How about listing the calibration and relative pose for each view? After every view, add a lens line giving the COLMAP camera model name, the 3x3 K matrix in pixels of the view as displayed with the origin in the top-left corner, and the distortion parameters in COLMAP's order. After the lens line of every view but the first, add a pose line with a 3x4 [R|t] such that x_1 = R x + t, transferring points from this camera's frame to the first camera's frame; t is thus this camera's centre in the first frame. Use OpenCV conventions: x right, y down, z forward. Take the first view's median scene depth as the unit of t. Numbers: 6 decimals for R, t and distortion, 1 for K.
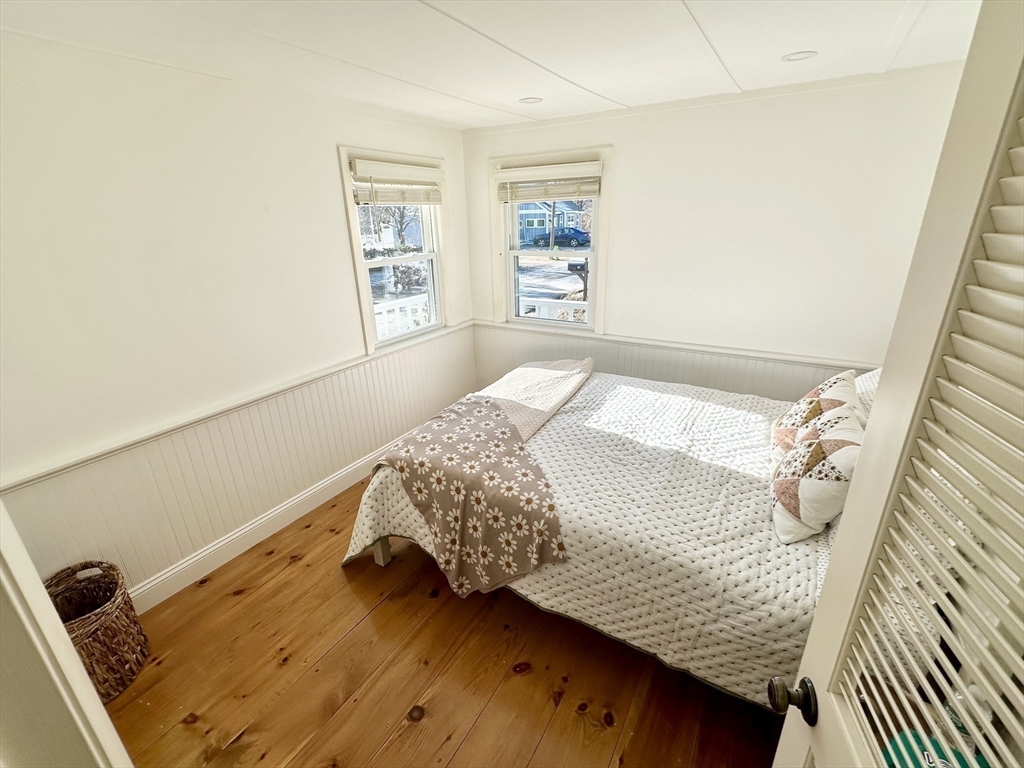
lens RADIAL K [[445.6, 0, 512.0], [0, 445.6, 384.0], [0, 0, 1]] dist [0.000806, 0.000015]
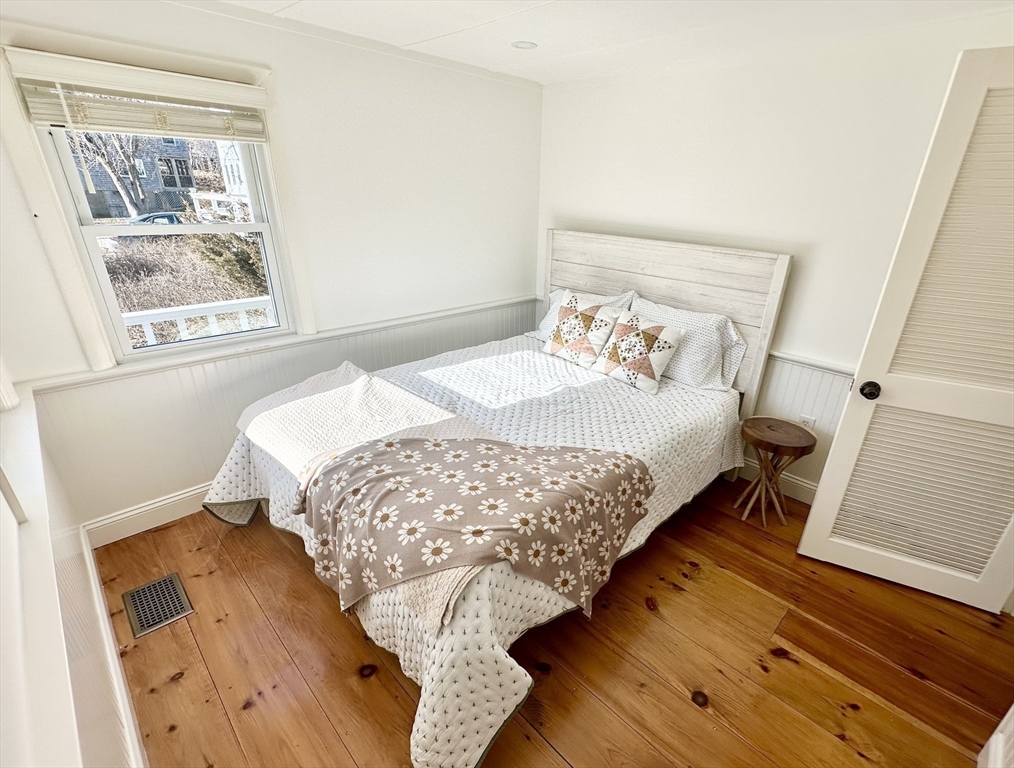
lens RADIAL K [[476.0, 0, 510.4], [0, 476.0, 412.3], [0, 0, 1]] dist [-0.002344, -0.000711]
pose [[0.245540, -0.376005, 0.893494, -0.772809], [0.313292, 0.903027, 0.293921, -0.193501], [-0.917365, 0.207755, 0.339528, 0.694141]]
